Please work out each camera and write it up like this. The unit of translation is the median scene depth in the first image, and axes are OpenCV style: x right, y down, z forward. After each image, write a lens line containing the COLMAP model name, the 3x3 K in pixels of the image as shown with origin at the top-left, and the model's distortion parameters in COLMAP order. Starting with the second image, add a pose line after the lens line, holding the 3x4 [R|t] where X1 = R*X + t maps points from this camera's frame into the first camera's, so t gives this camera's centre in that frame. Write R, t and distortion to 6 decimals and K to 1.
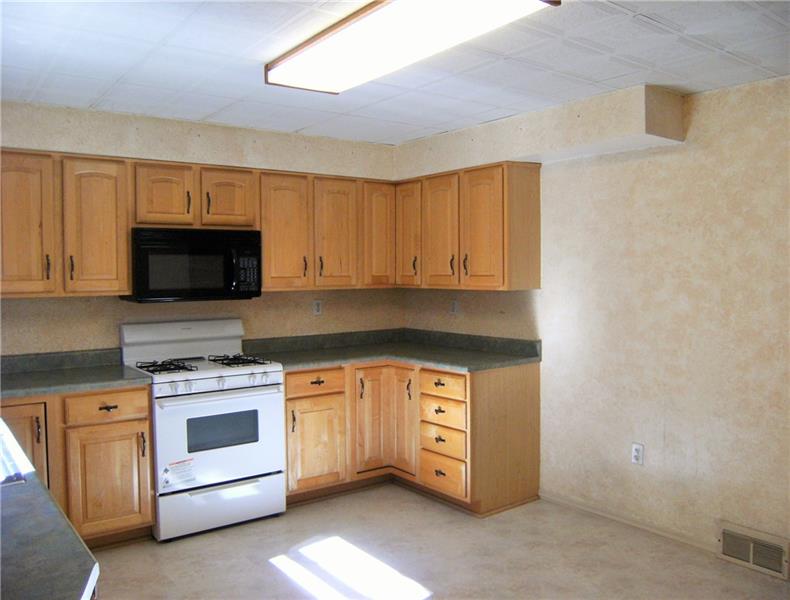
lens RADIAL K [[676.4, 0, 393.1], [0, 676.4, 295.4], [0, 0, 1]] dist [-0.091084, 0.038374]
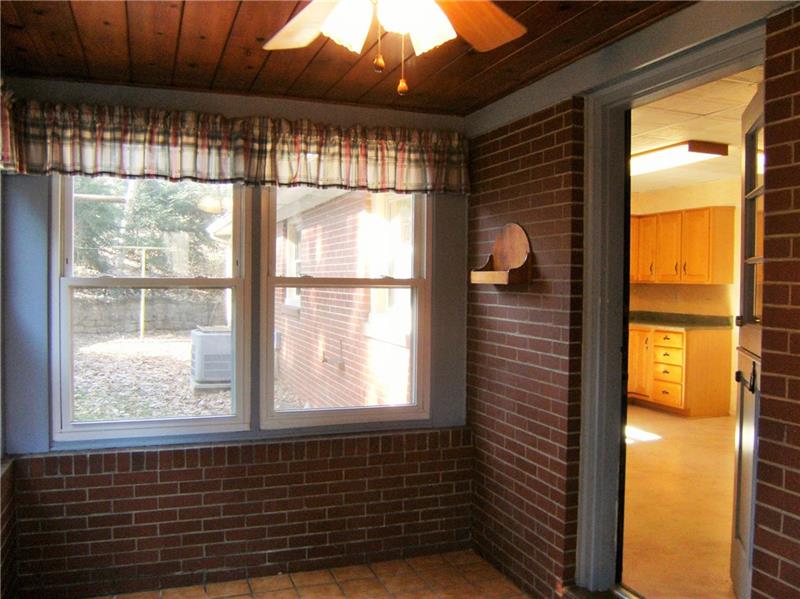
lens RADIAL K [[697.1, 0, 400.0], [0, 697.1, 293.2], [0, 0, 1]] dist [-0.076585, -0.005764]
pose [[0.959118, 0.027507, -0.281667, -0.065309], [-0.031134, 0.999480, -0.008410, 0.038624], [0.281289, 0.016835, 0.959475, -0.616959]]
